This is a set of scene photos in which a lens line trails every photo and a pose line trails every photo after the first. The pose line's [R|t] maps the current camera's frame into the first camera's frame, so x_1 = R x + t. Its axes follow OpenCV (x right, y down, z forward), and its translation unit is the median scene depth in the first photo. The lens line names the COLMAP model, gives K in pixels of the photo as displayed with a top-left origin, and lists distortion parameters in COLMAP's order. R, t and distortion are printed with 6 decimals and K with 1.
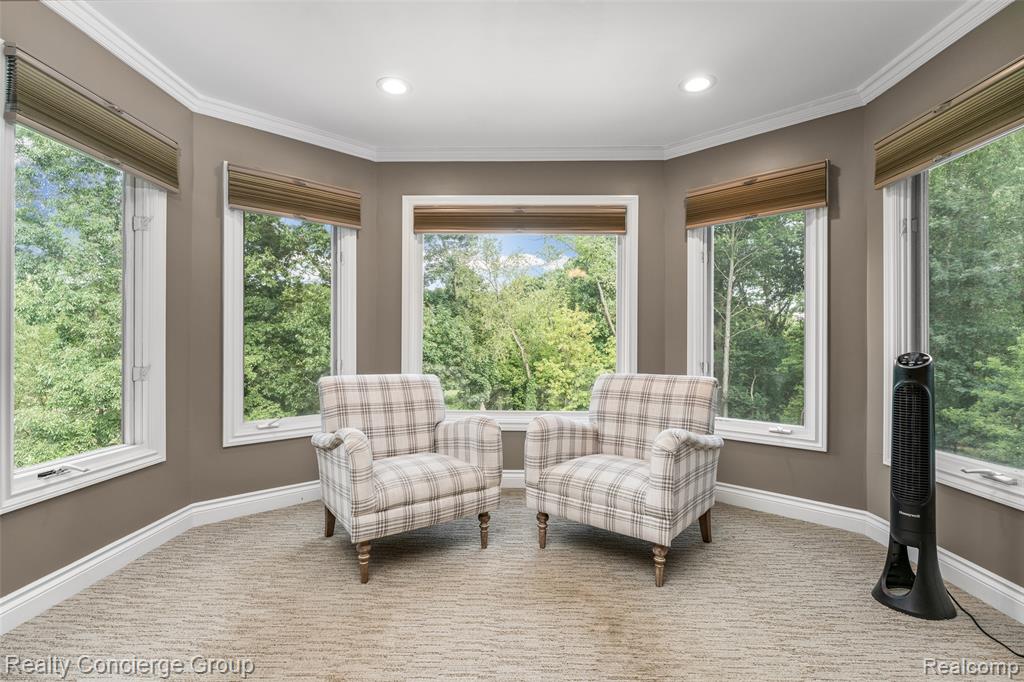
lens RADIAL K [[473.5, 0, 511.4], [0, 473.5, 343.2], [0, 0, 1]] dist [0.022076, 0.000083]
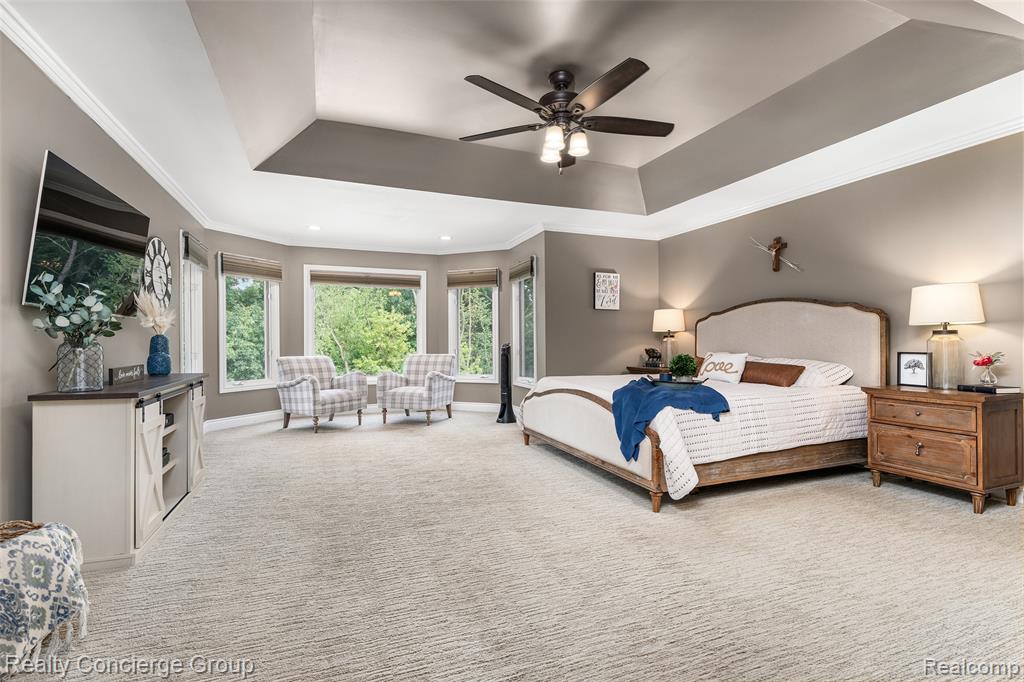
lens RADIAL K [[473.5, 0, 511.4], [0, 473.5, 343.2], [0, 0, 1]] dist [0.022076, 0.000083]
pose [[0.927164, -0.007868, 0.374573, -0.182868], [0.006690, 0.999968, 0.004447, 0.003306], [-0.374595, -0.001618, 0.927187, -1.154381]]
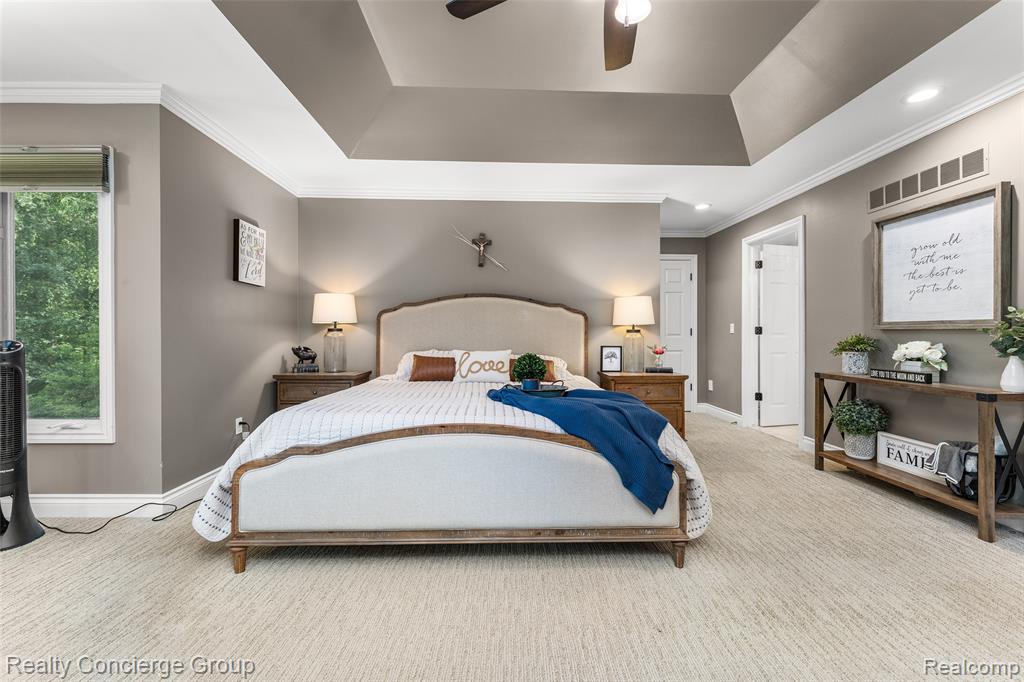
lens RADIAL K [[426.7, 0, 514.8], [0, 426.7, 338.2], [0, 0, 1]] dist [0.003516, 0.001109]
pose [[-0.029038, -0.008949, 0.999538, -0.187457], [-0.002067, 0.999958, 0.008892, 0.001043], [-0.999576, -0.001808, -0.029055, -0.163400]]
